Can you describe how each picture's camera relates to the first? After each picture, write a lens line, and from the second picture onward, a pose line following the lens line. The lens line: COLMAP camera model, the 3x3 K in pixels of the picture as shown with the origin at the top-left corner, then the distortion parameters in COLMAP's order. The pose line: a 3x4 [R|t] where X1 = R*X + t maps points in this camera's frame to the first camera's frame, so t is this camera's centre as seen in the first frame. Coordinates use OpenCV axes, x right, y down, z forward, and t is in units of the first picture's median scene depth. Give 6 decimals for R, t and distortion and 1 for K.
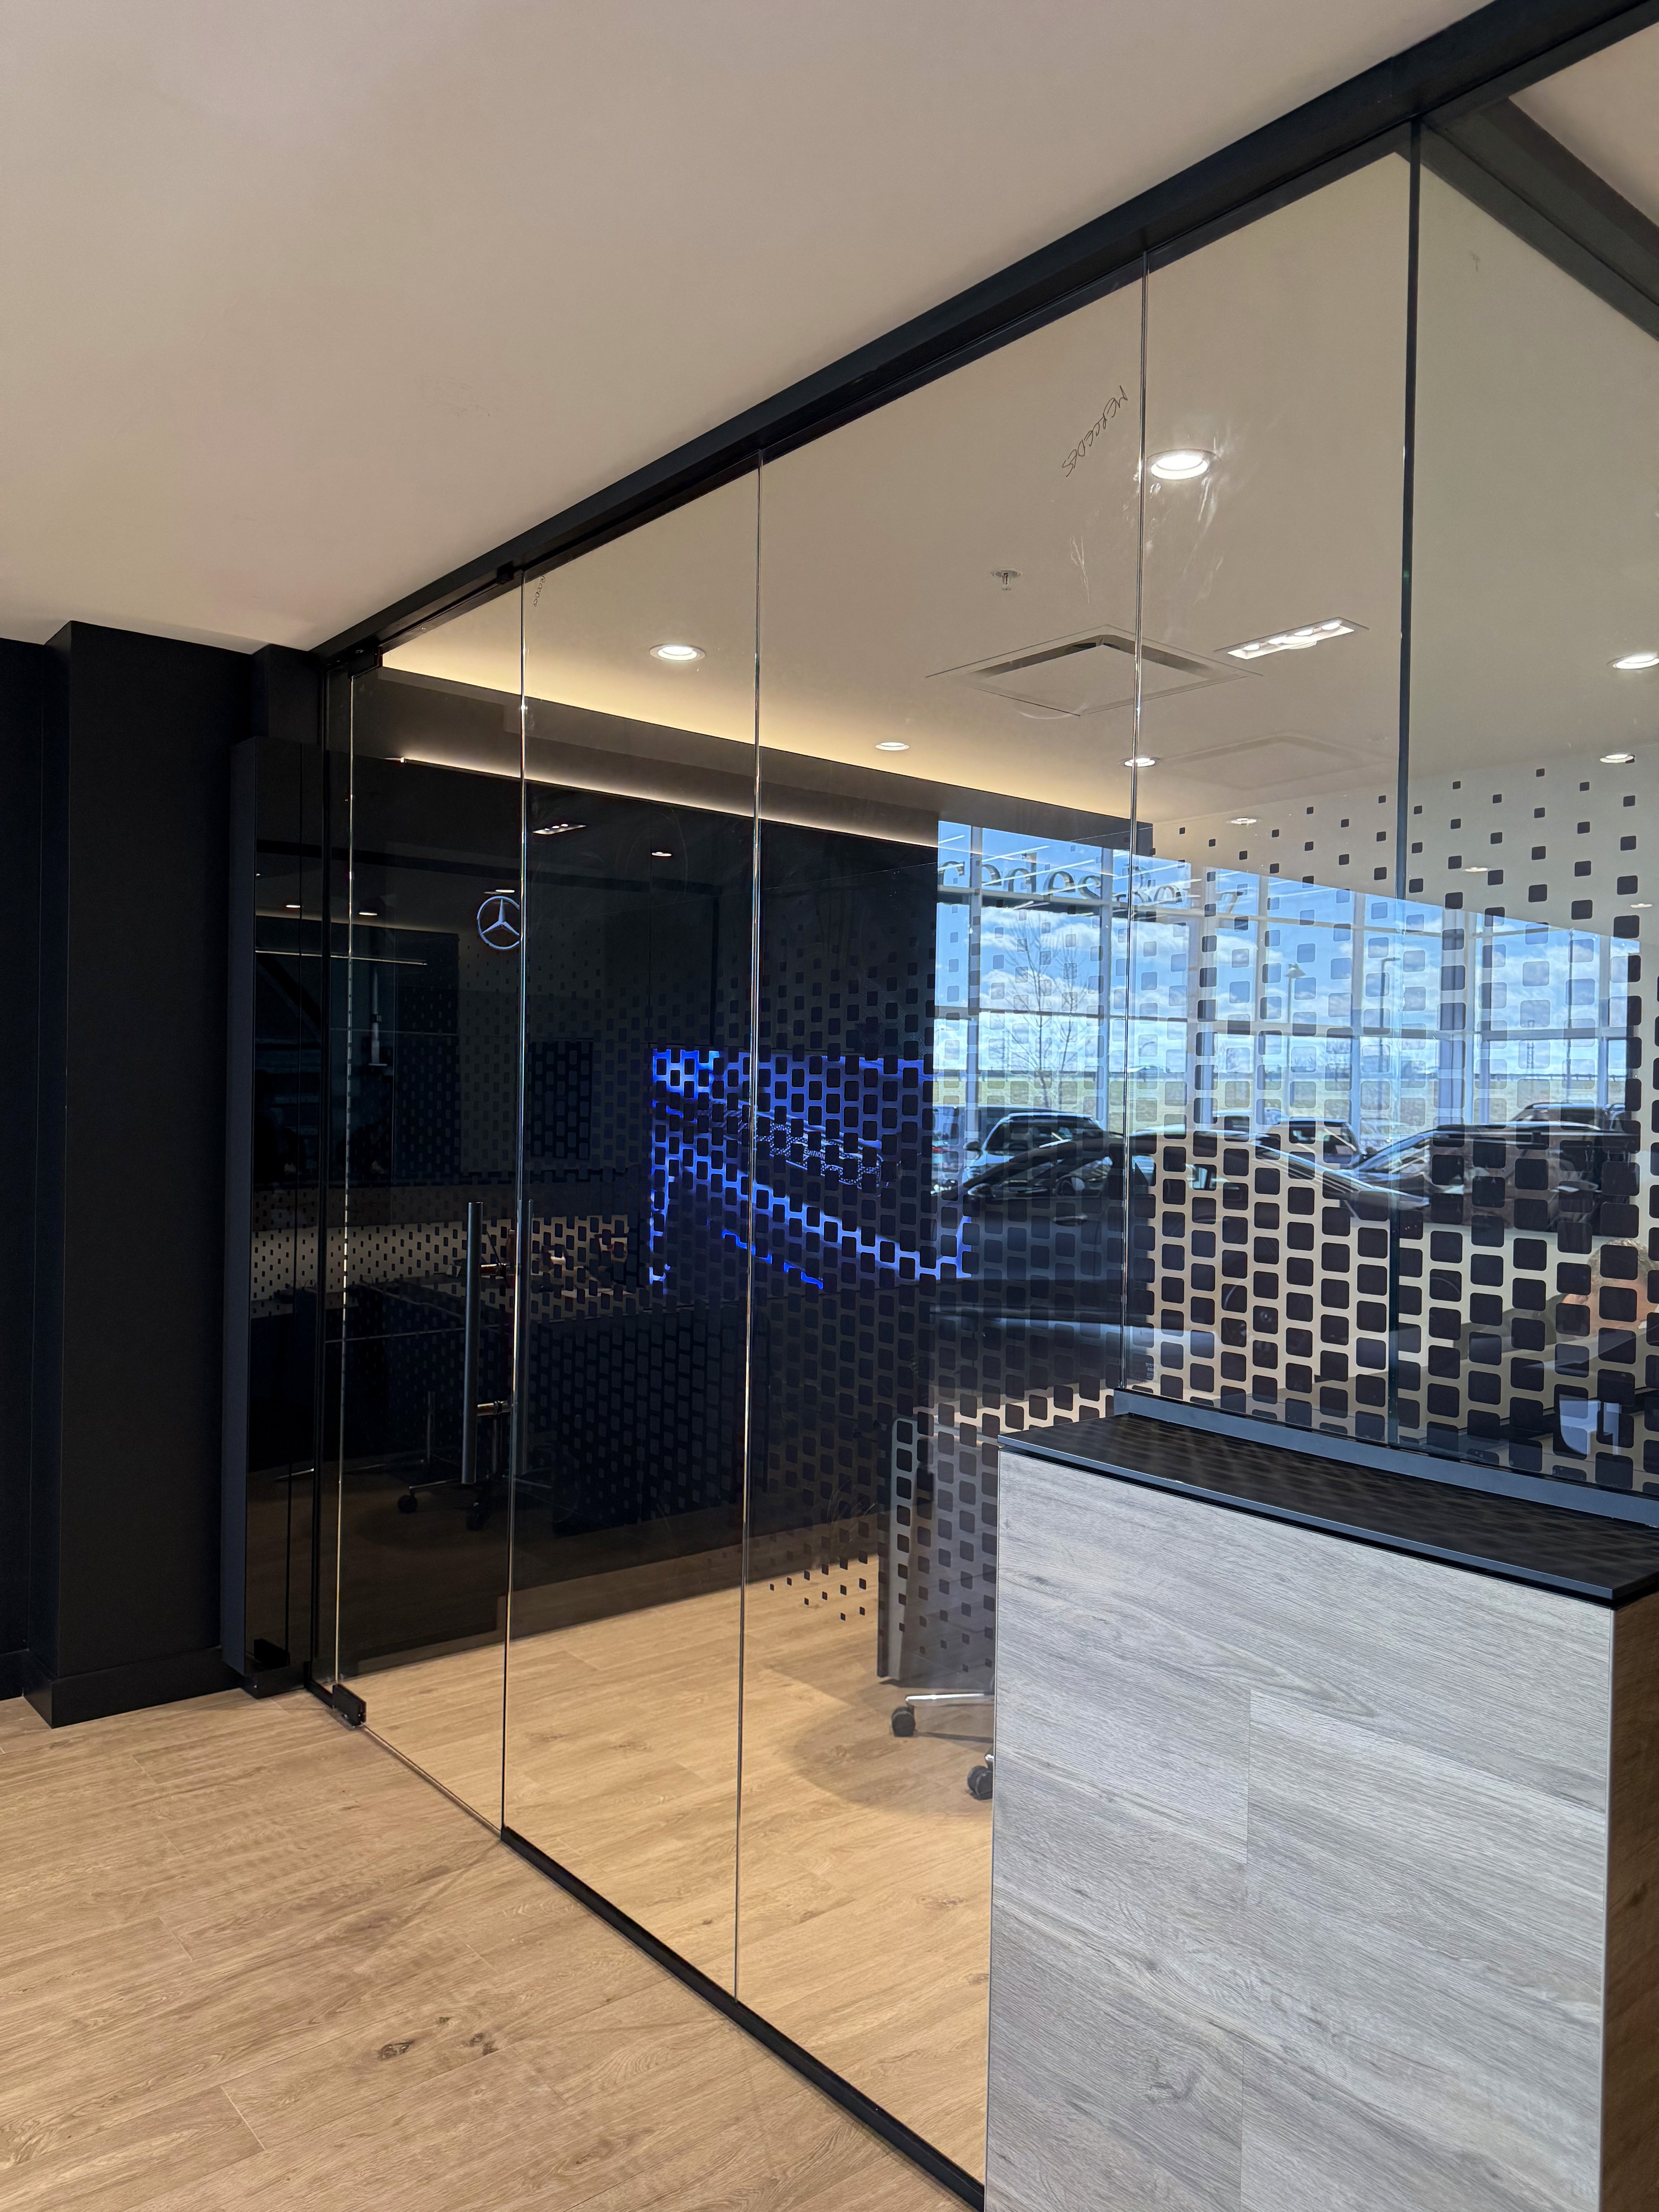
lens RADIAL K [[1564.7, 0, 829.5], [0, 1564.7, 1106.0], [0, 0, 1]] dist [-0.003275, -0.002882]
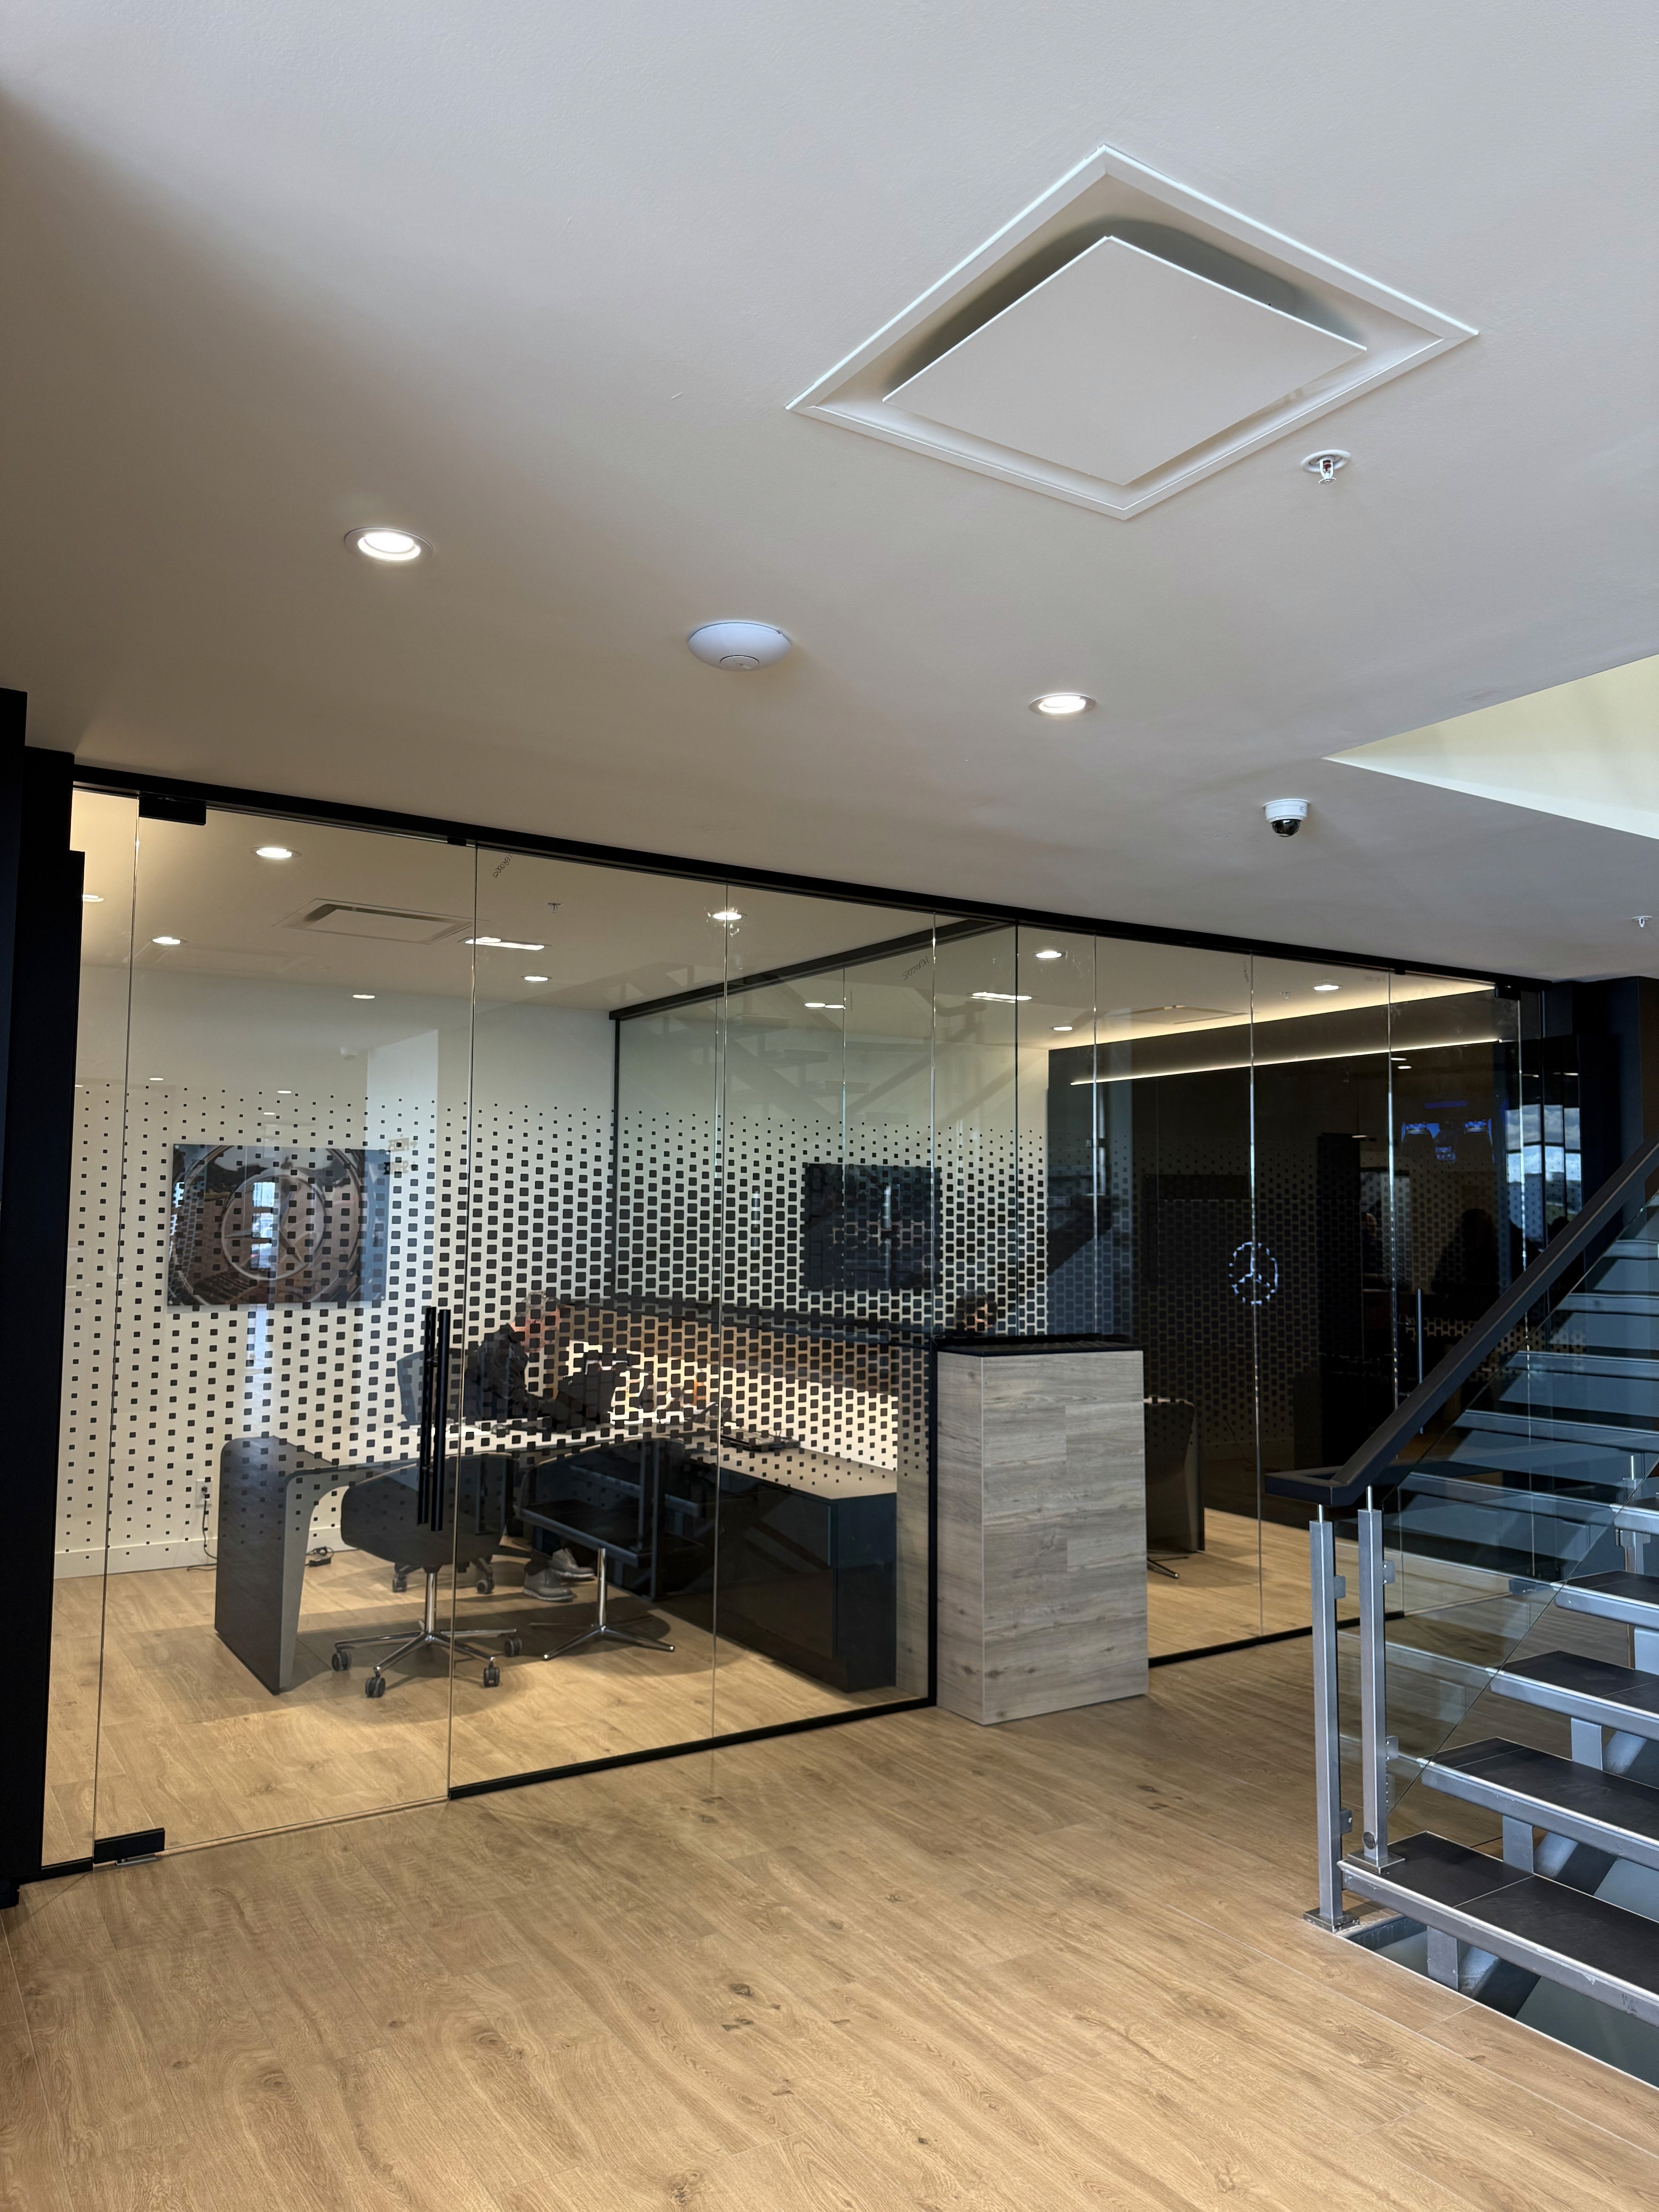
lens RADIAL K [[1590.3, 0, 798.8], [0, 1590.3, 1065.8], [0, 0, 1]] dist [0.088019, -0.103794]
pose [[0.137700, 0.082052, 0.987069, -1.828936], [-0.005011, 0.996608, -0.082146, -0.037569], [-0.990461, 0.006366, 0.137644, 0.615692]]
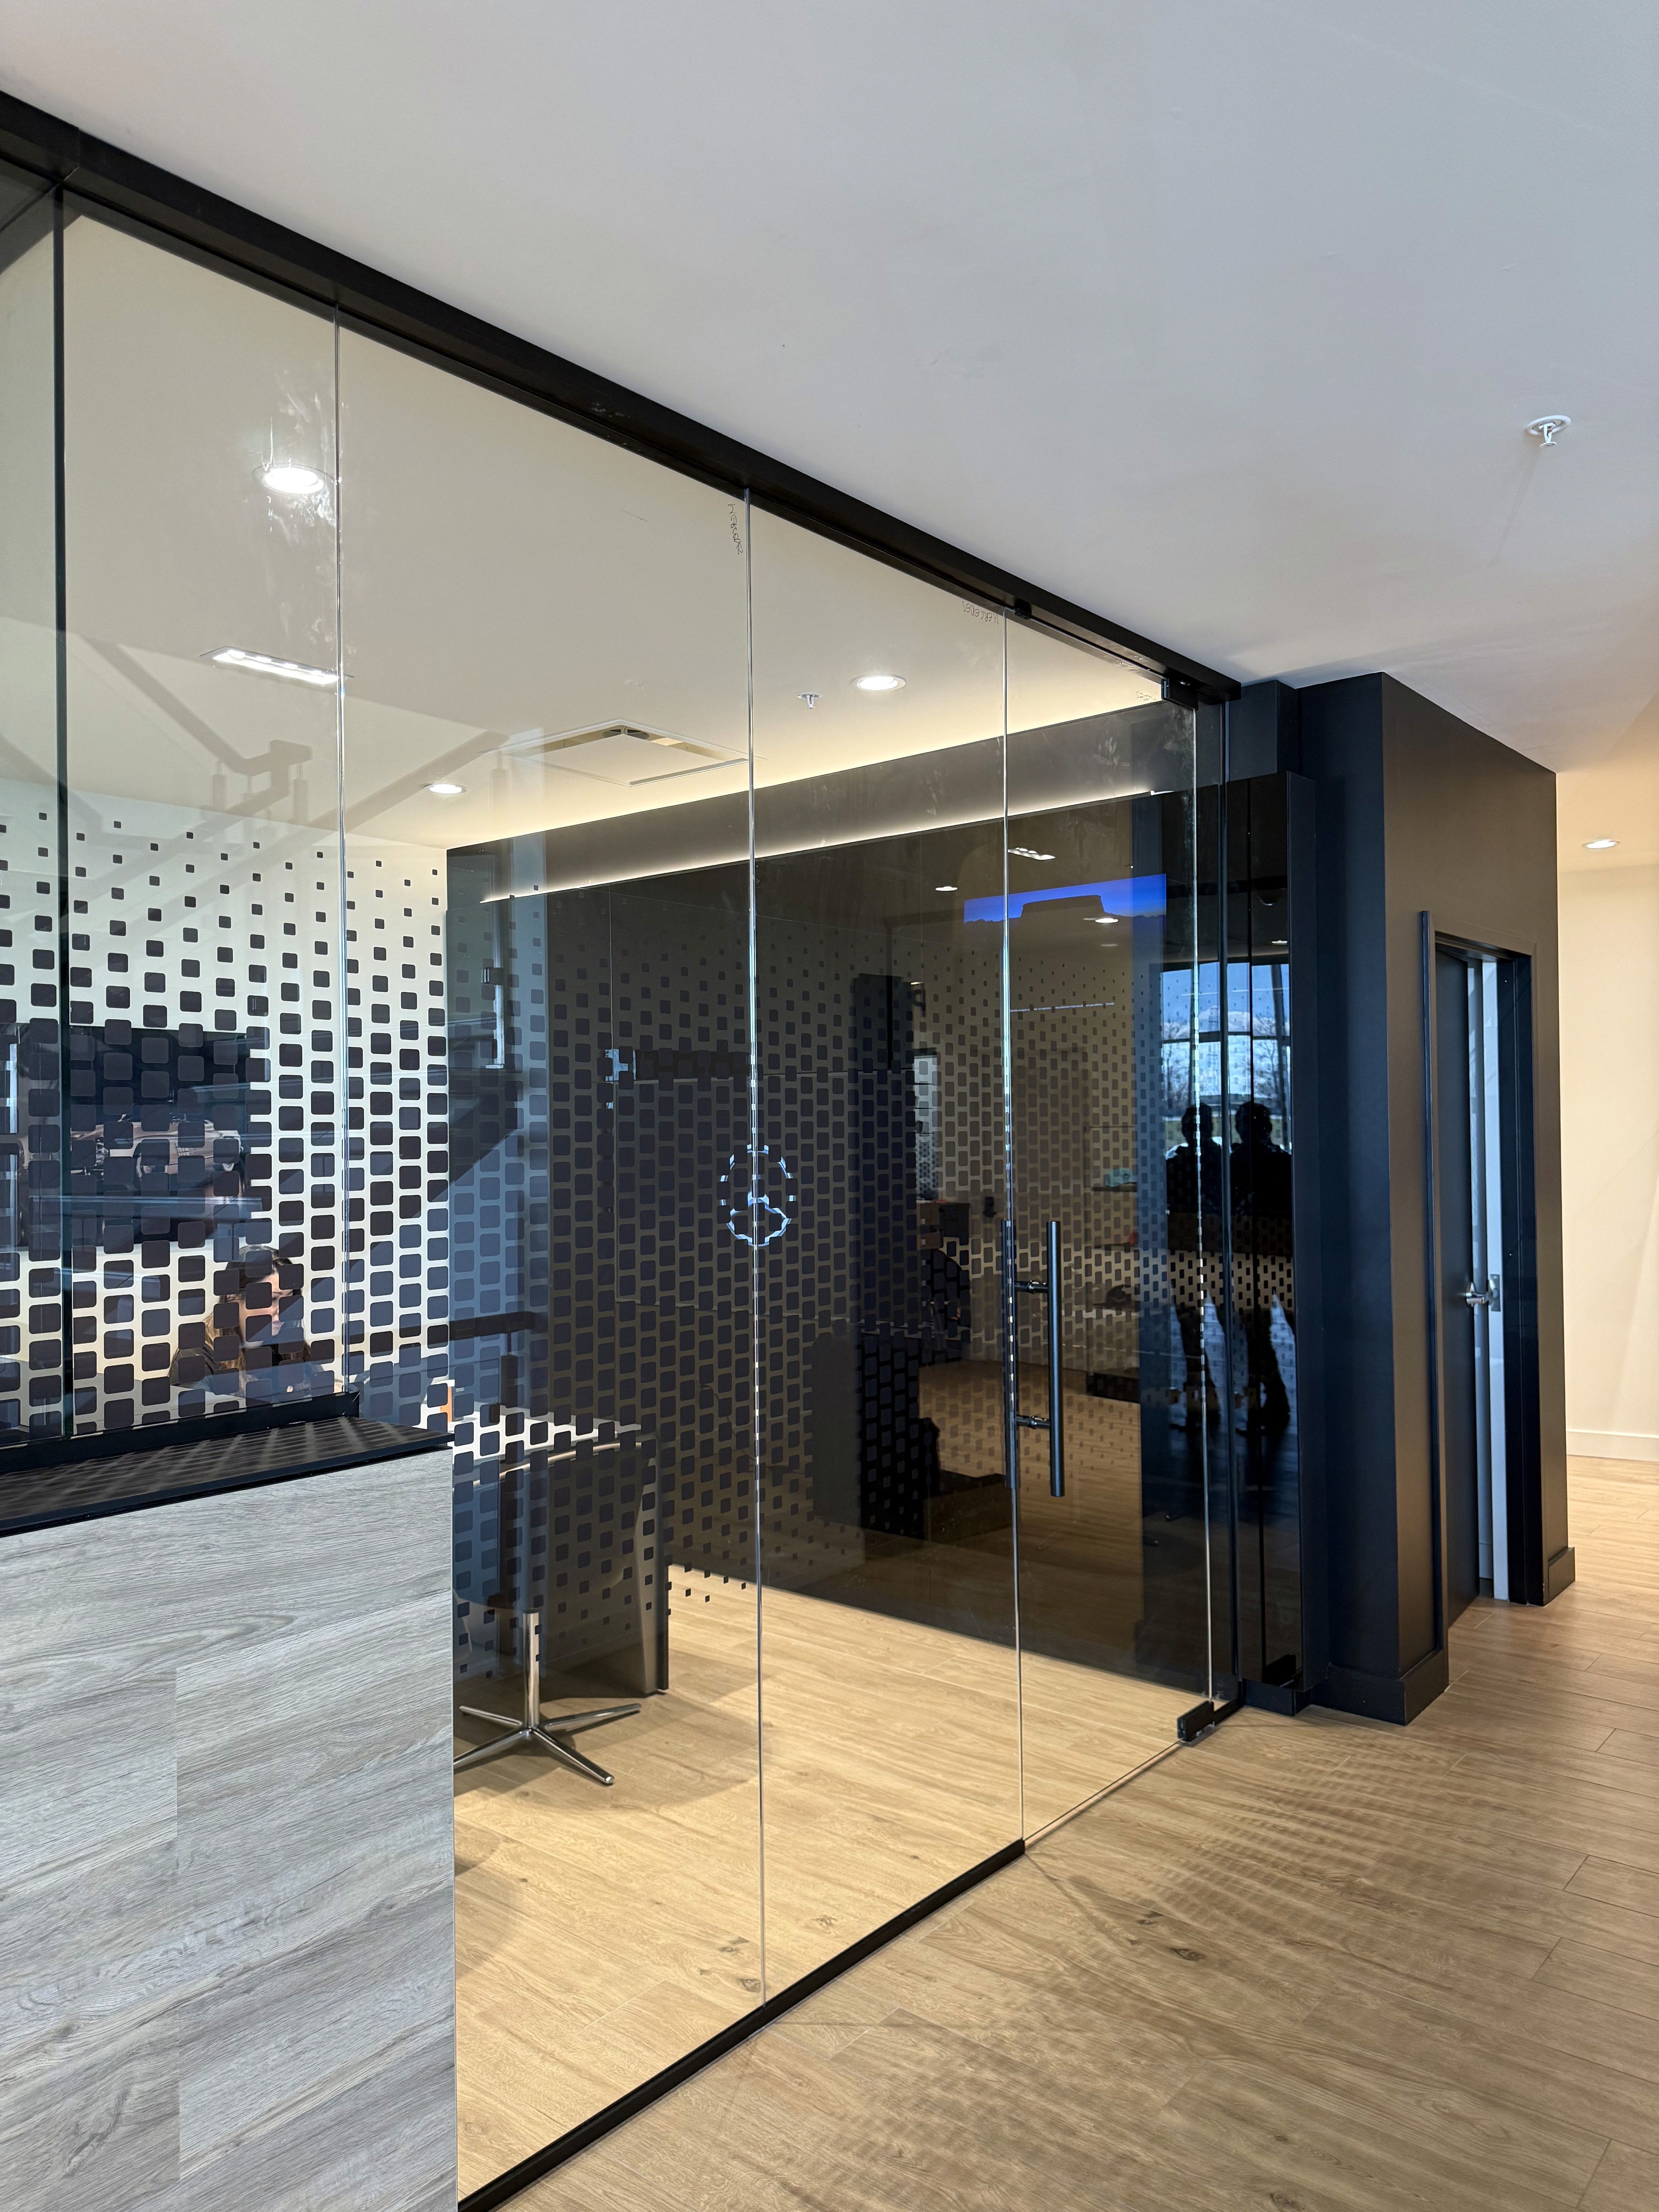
lens RADIAL K [[1564.7, 0, 829.5], [0, 1564.7, 1106.0], [0, 0, 1]] dist [-0.003275, -0.002882]
pose [[-0.183952, 0.001104, 0.982935, -0.475825], [0.011304, 0.999936, 0.000993, 0.000097], [-0.982870, 0.011294, -0.183953, 0.428254]]
